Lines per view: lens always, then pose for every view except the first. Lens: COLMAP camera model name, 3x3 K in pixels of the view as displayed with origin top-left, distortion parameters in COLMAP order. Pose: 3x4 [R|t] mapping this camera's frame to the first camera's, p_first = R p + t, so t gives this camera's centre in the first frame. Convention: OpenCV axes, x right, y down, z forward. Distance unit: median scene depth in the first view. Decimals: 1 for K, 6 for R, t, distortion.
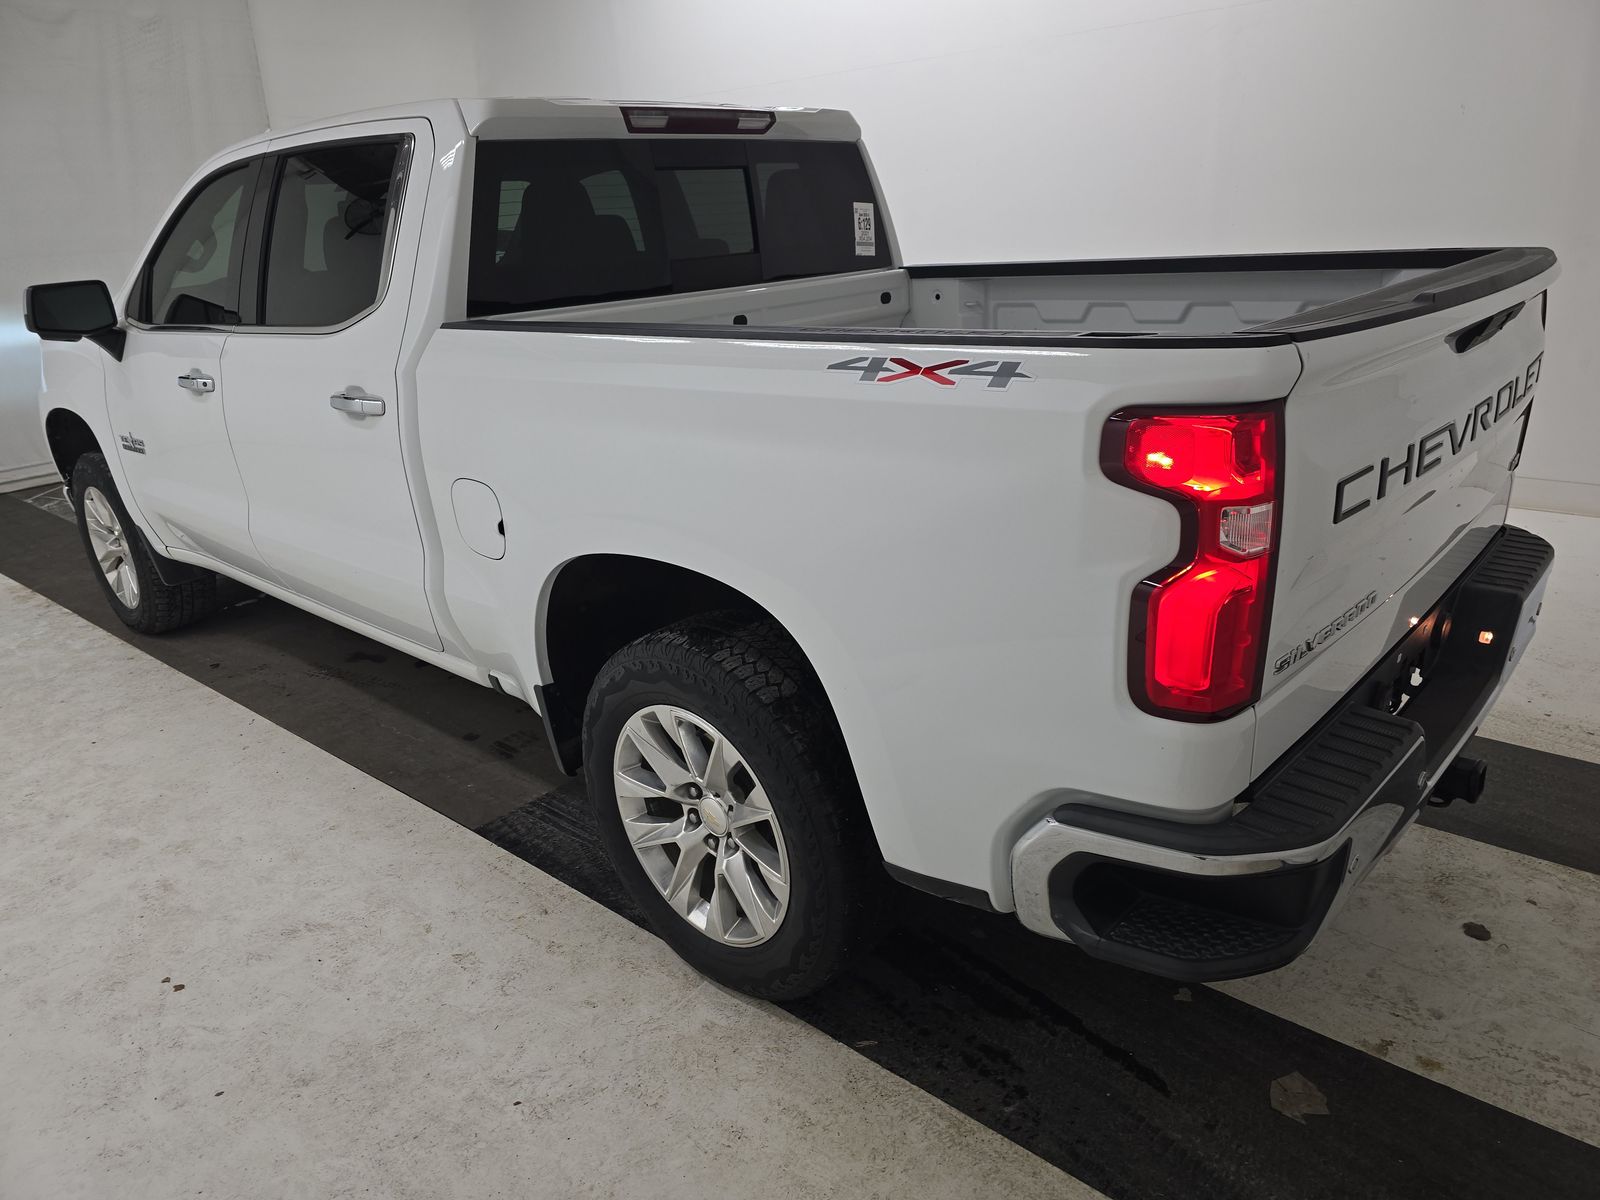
lens RADIAL K [[1078.0, 0, 800.0], [0, 1078.0, 600.0], [0, 0, 1]] dist [0.046063, -0.046312]
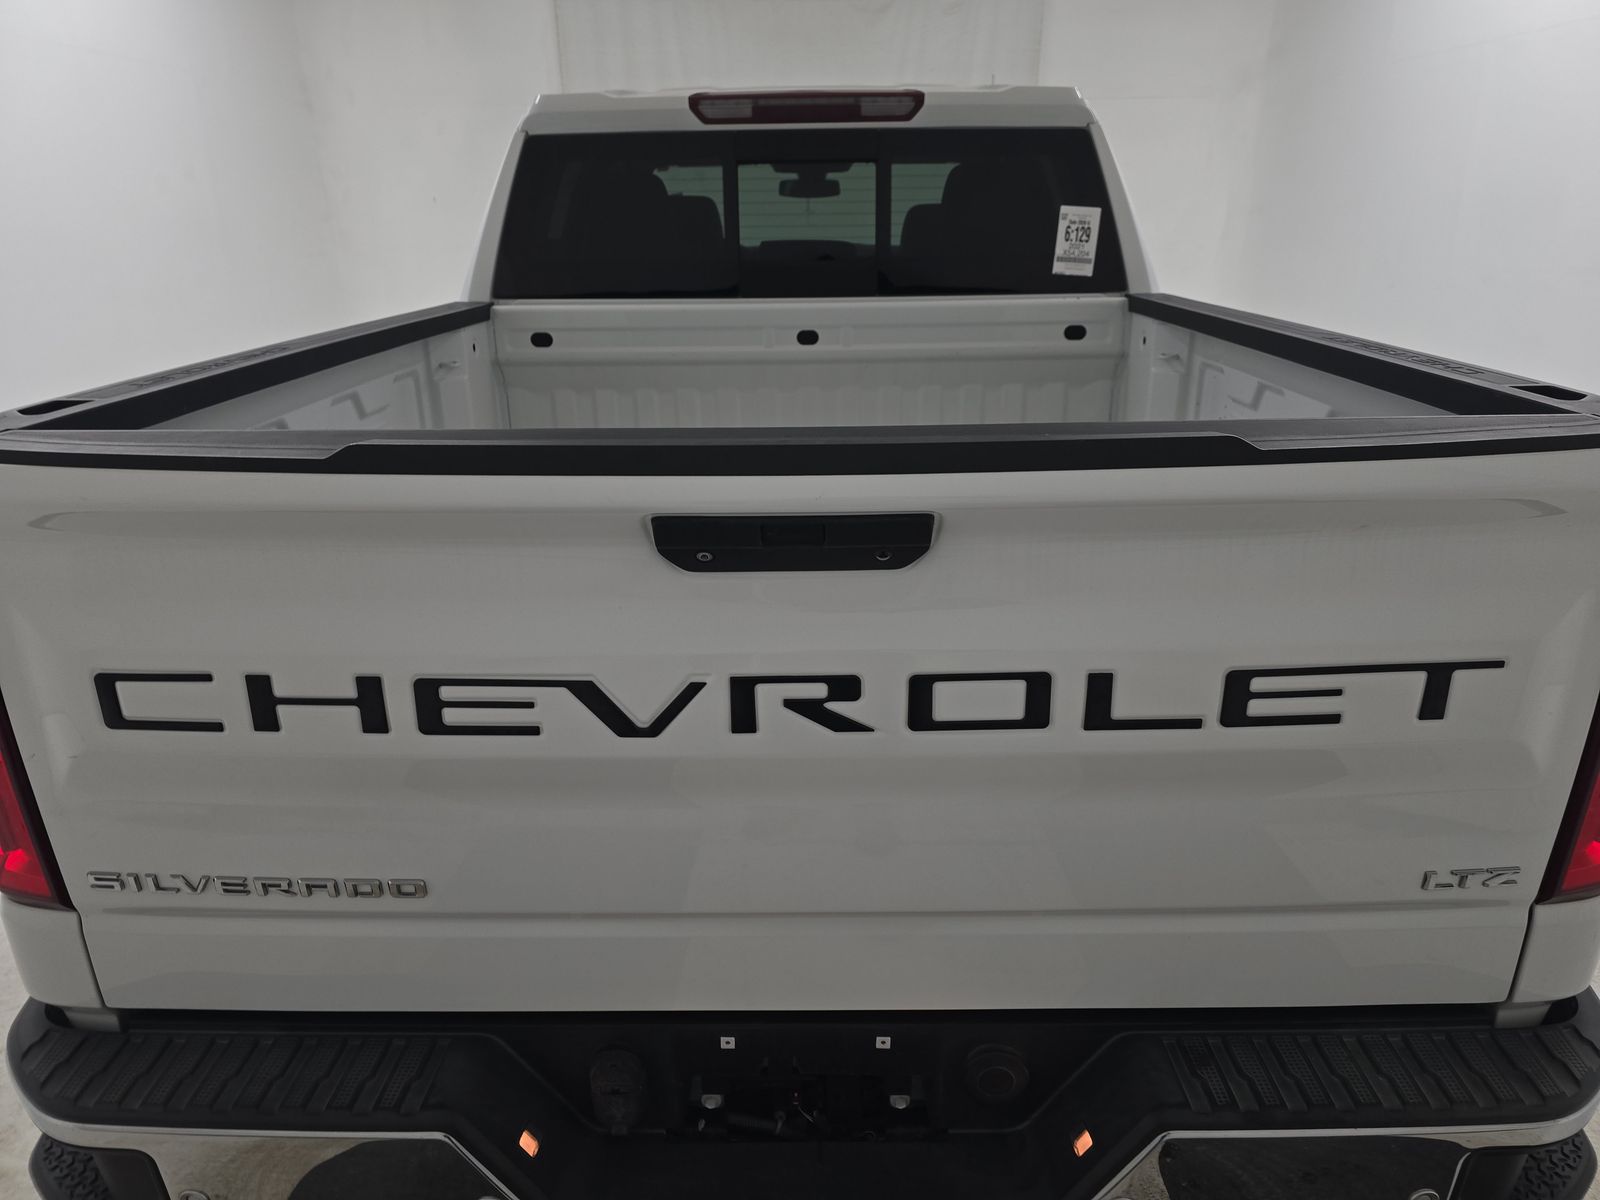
lens RADIAL K [[1068.0, 0, 800.0], [0, 1068.0, 600.0], [0, 0, 1]] dist [0.051902, -0.059638]
pose [[0.660205, 0.302955, -0.687275, 0.688245], [-0.278318, 0.948580, 0.150784, -0.208416], [0.697616, 0.091733, 0.710575, 0.445043]]
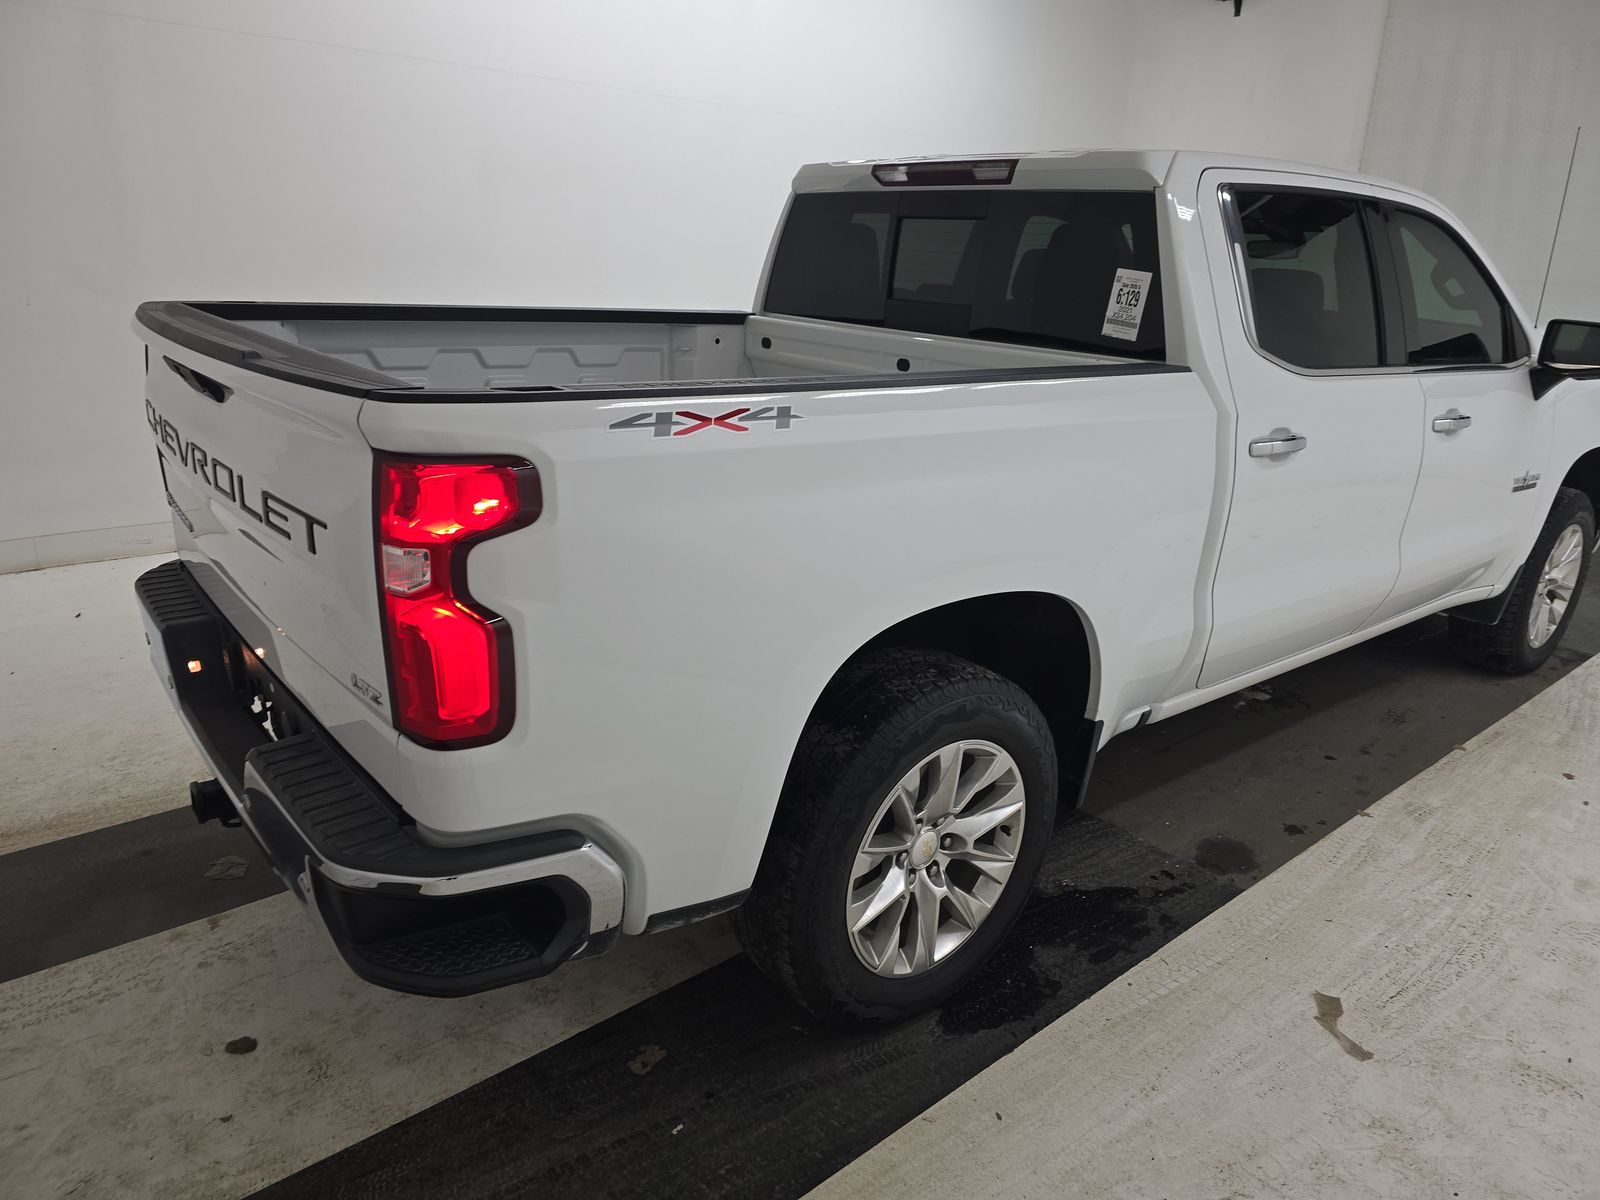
lens RADIAL K [[1068.0, 0, 800.0], [0, 1068.0, 600.0], [0, 0, 1]] dist [0.051902, -0.059638]
pose [[-0.150646, 0.353639, -0.923171, 1.113759], [-0.375364, 0.843433, 0.384347, -0.480464], [0.914553, 0.404425, 0.005684, 1.126798]]
